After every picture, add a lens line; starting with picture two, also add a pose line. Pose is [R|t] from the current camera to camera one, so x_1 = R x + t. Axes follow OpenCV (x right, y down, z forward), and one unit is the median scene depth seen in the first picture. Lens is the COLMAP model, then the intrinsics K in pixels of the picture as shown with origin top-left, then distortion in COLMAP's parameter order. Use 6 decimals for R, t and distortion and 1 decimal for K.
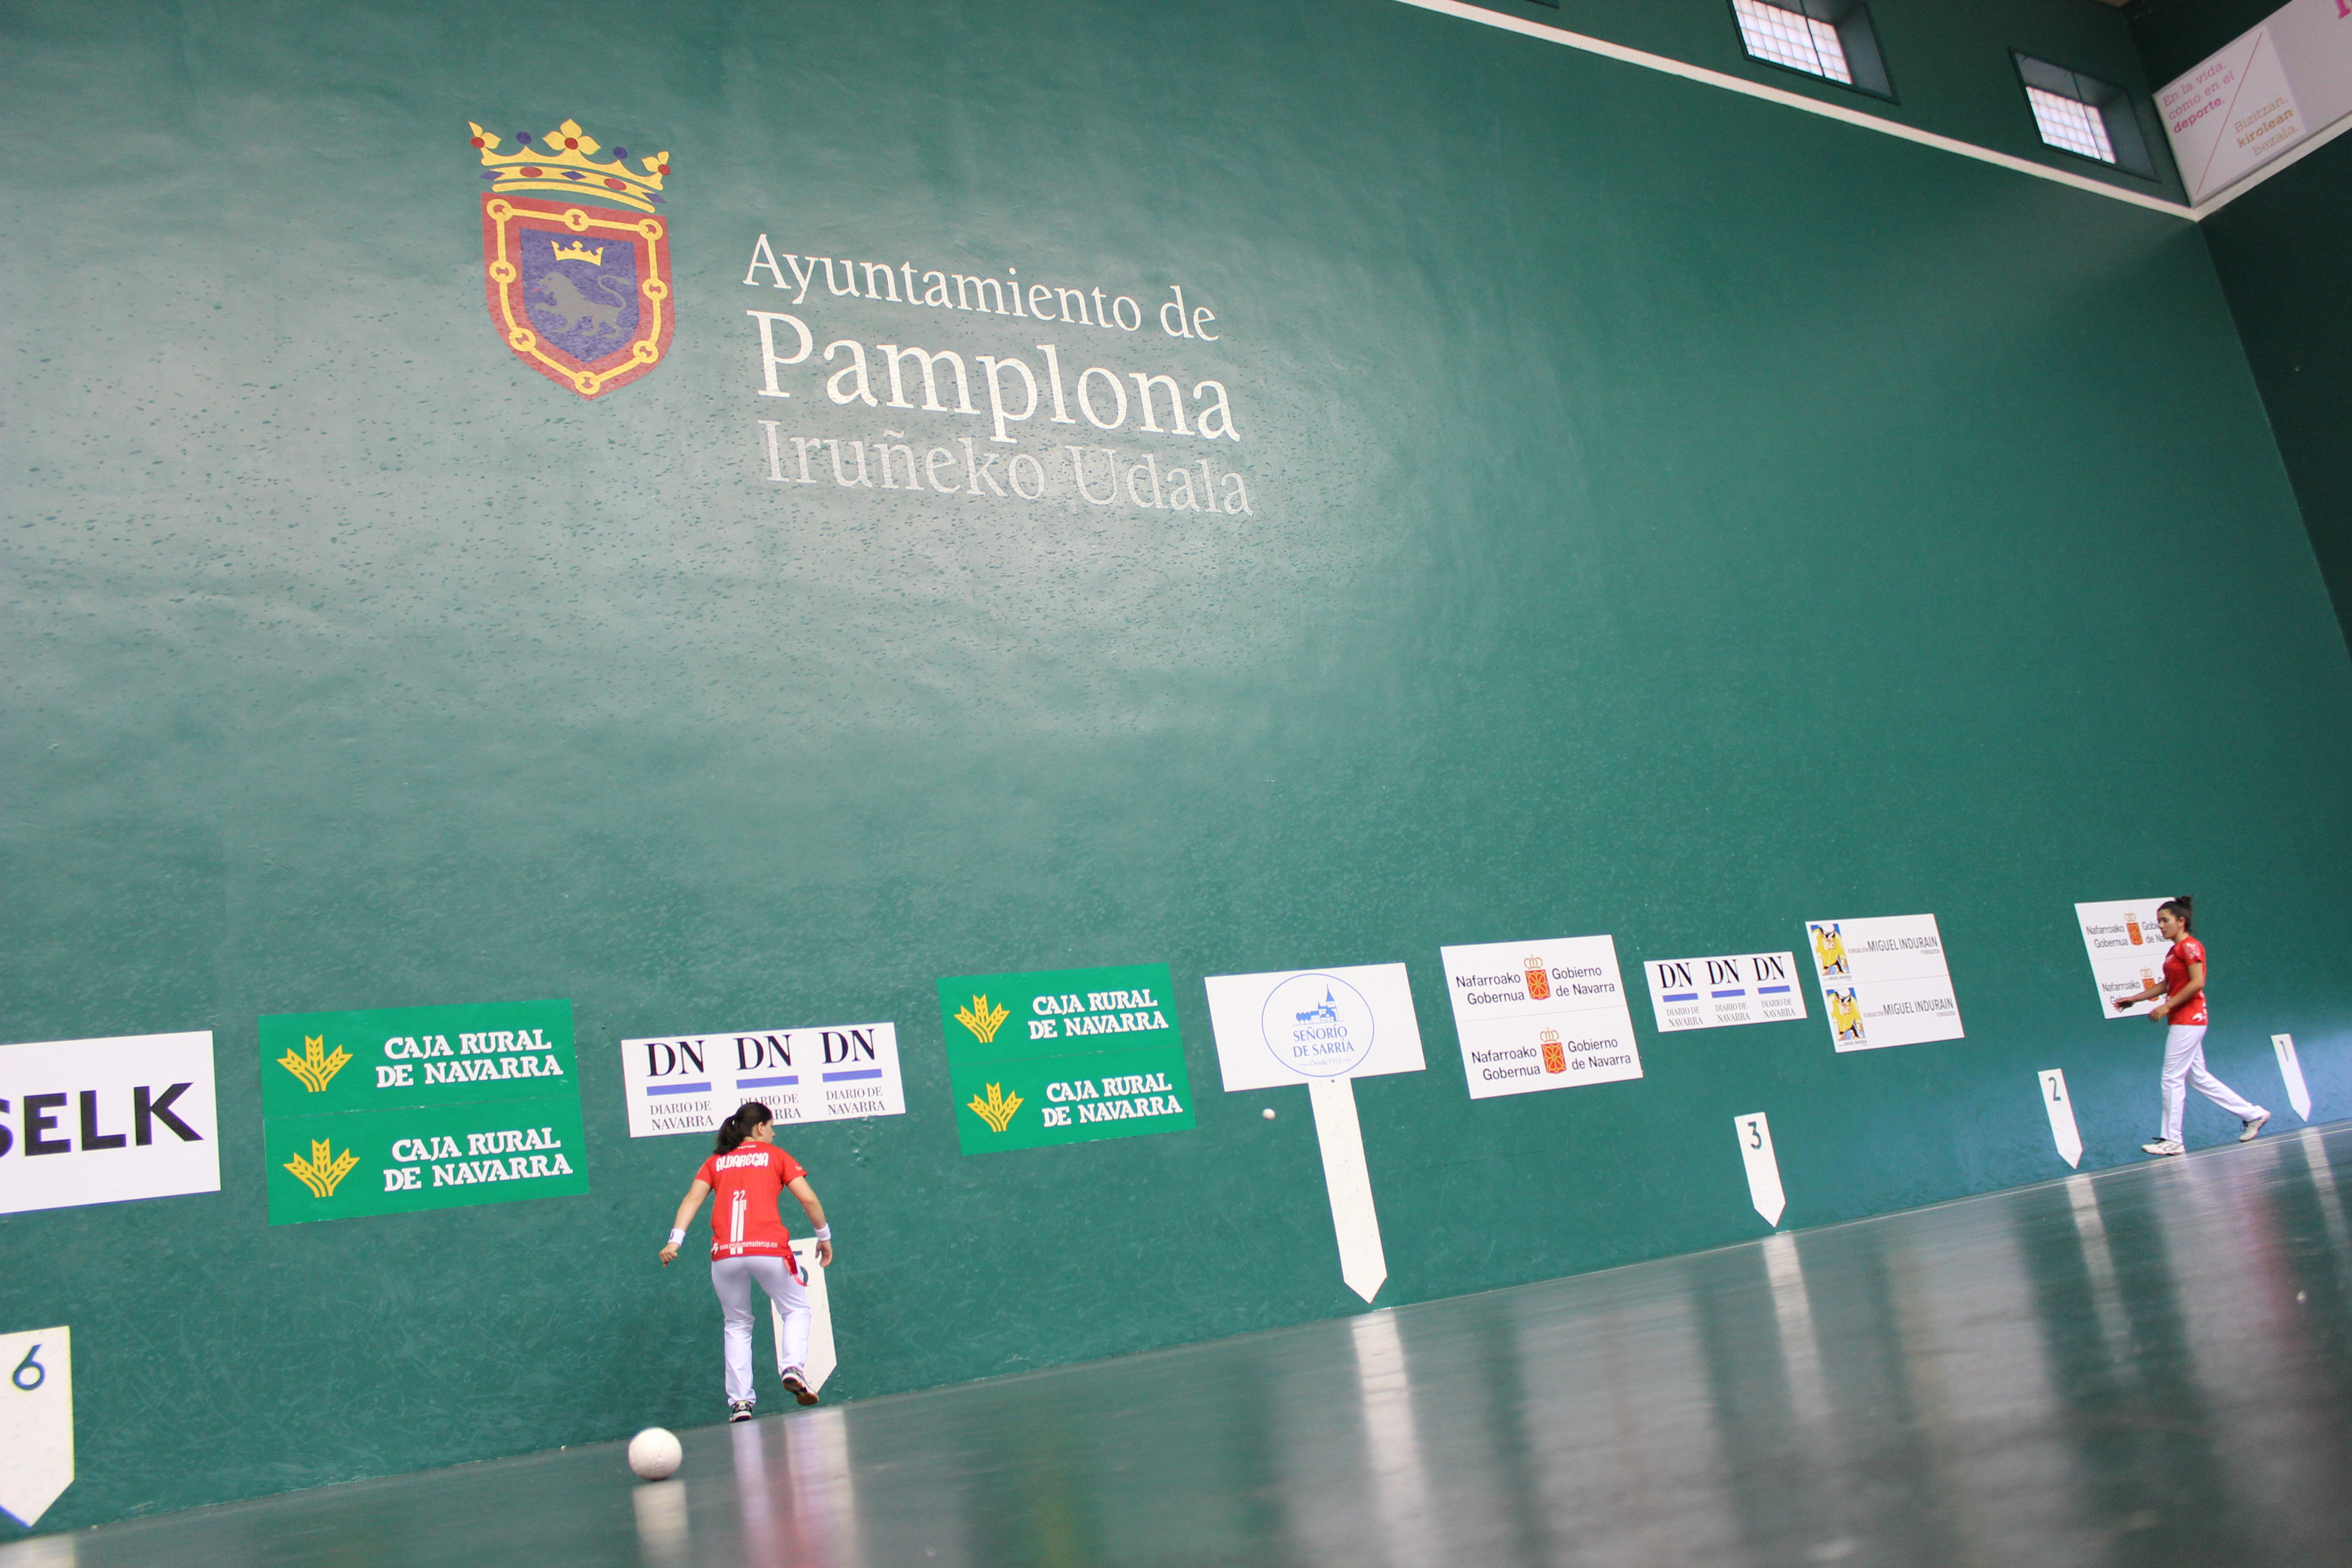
lens RADIAL K [[1986.6, 0, 1227.6], [0, 1986.6, 781.8], [0, 0, 1]] dist [-0.166513, 0.152688]
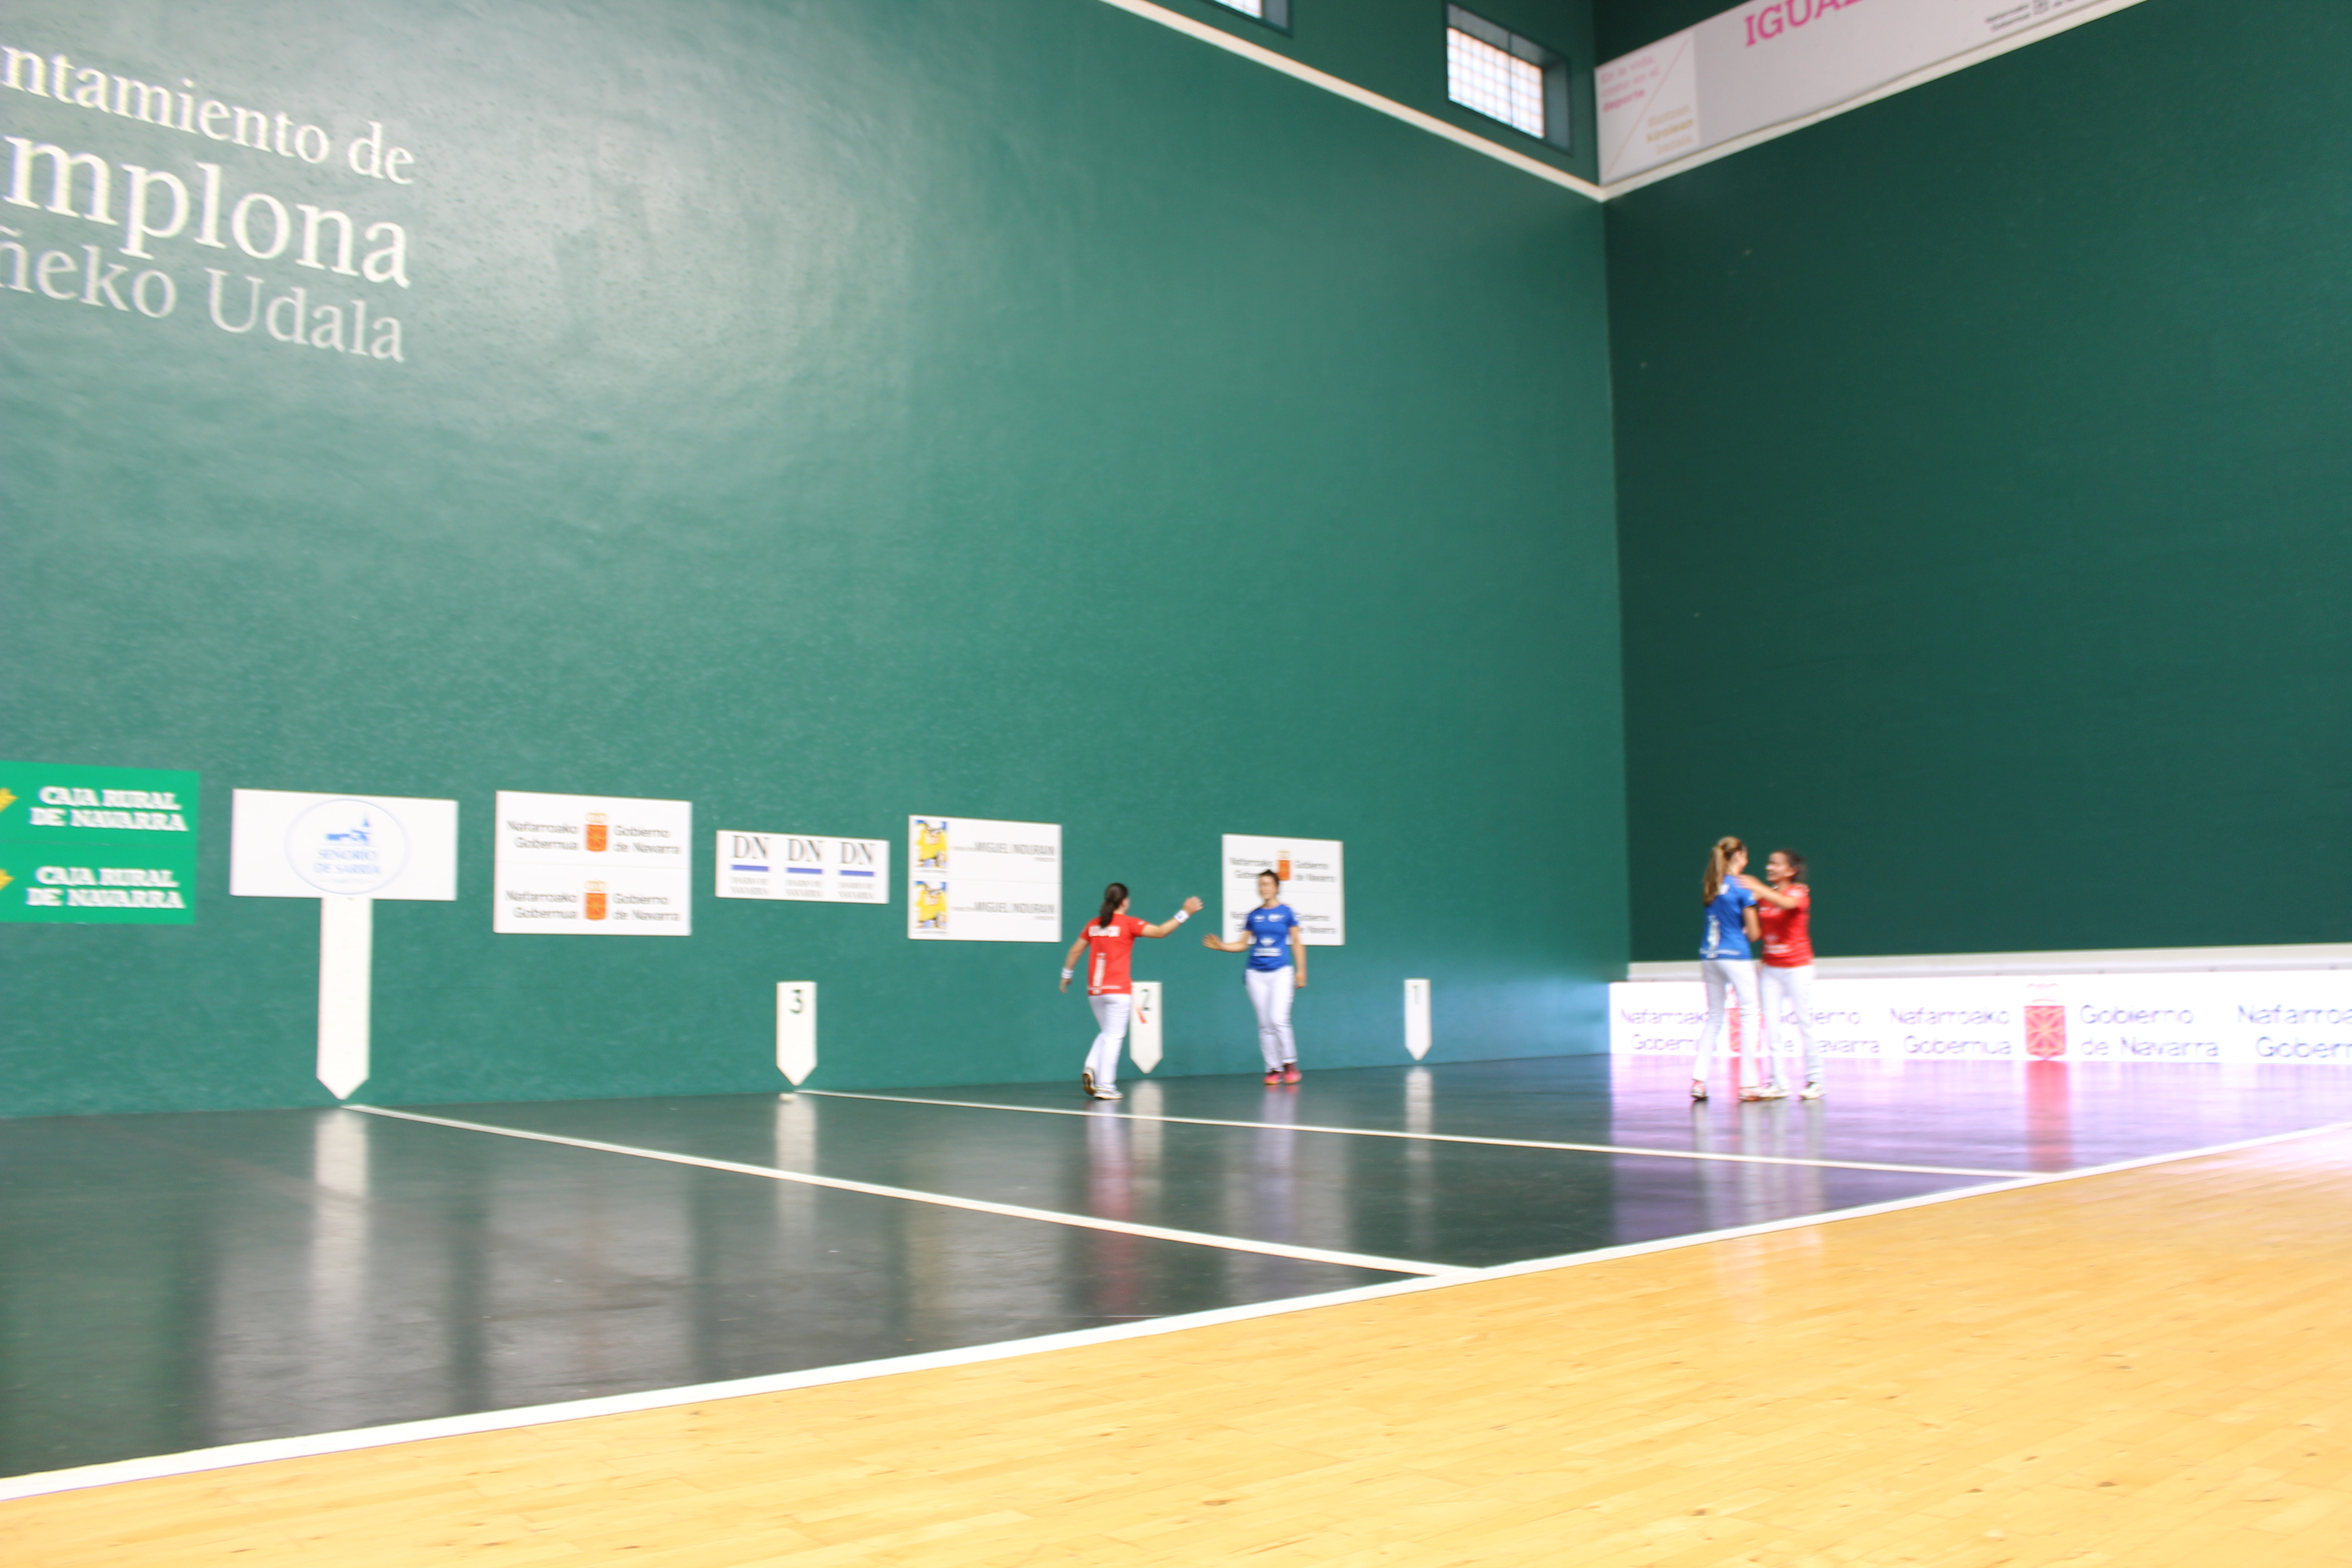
lens RADIAL K [[1982.3, 0, 1189.7], [0, 1982.3, 782.1], [0, 0, 1]] dist [-0.163384, 0.159581]
pose [[0.971601, 0.179579, 0.154089, 0.331052], [-0.200880, 0.970124, 0.136038, -0.153892], [-0.125056, -0.163128, 0.978647, -0.109072]]
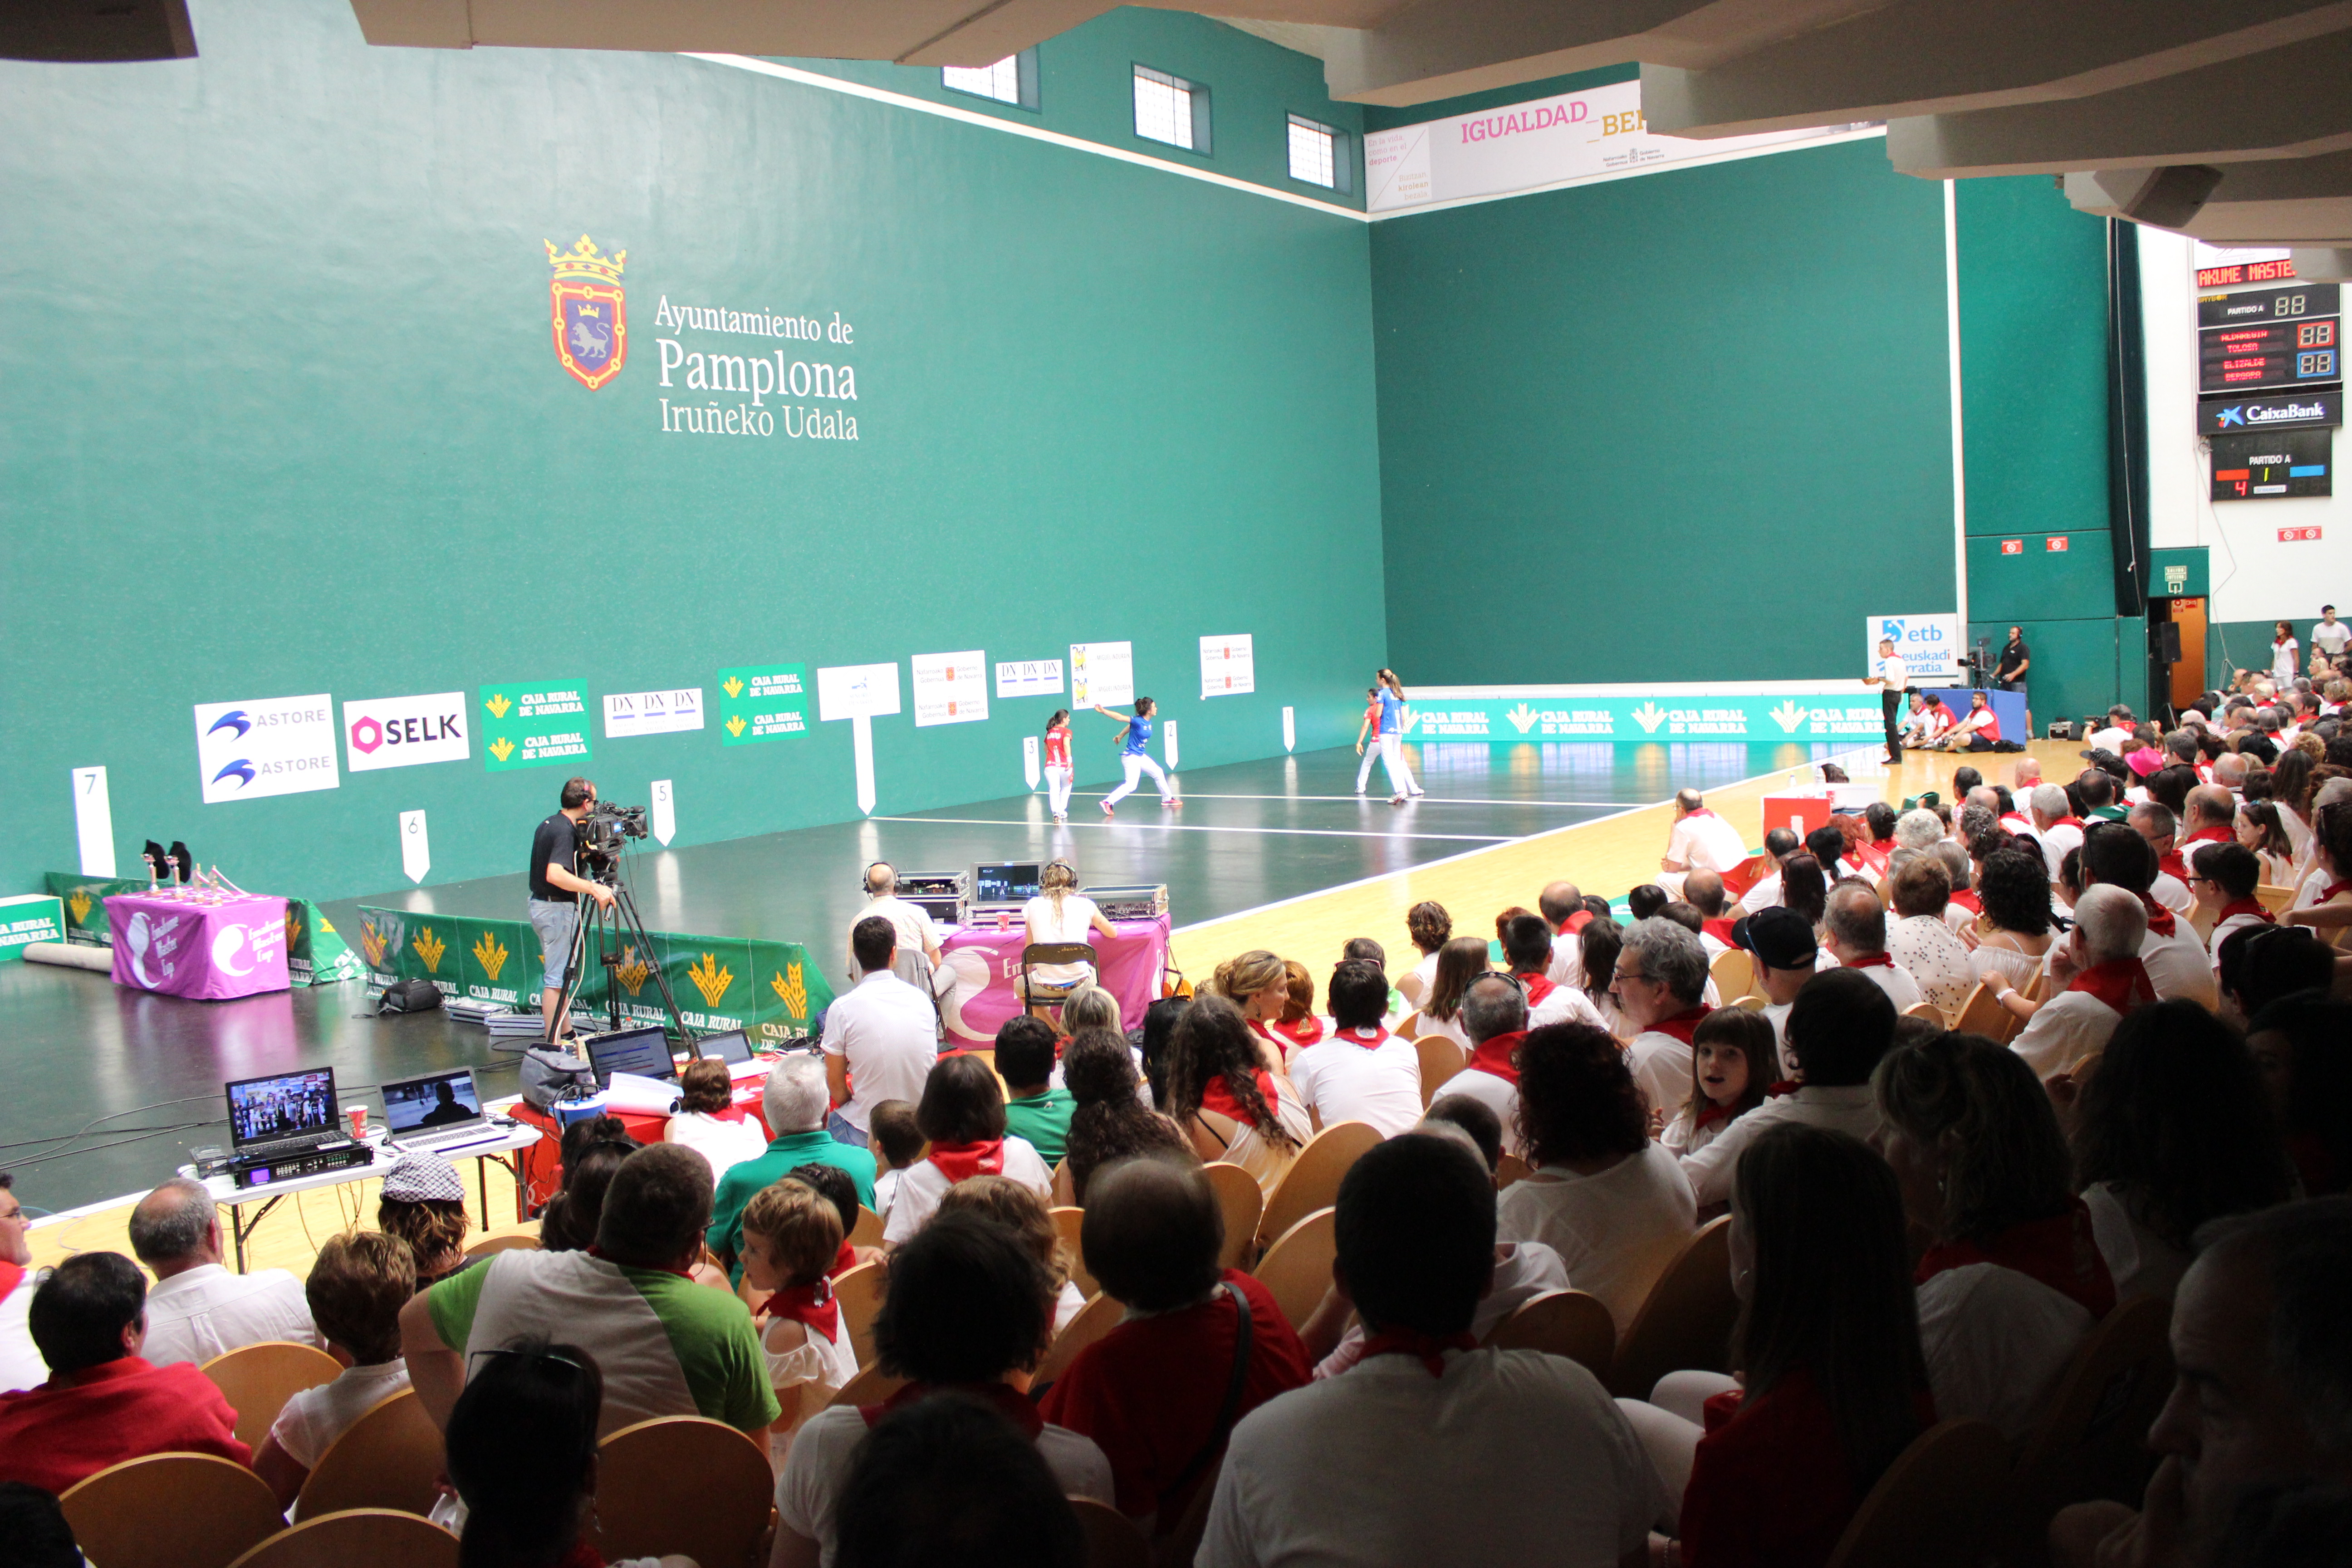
lens RADIAL K [[1979.4, 0, 1249.5], [0, 1979.4, 803.0], [0, 0, 1]] dist [-0.179302, 0.179959]
pose [[0.903510, 0.088816, 0.419262, -0.476047], [-0.215617, 0.939663, 0.265598, -0.442799], [-0.370376, -0.330371, 0.868146, -1.128155]]
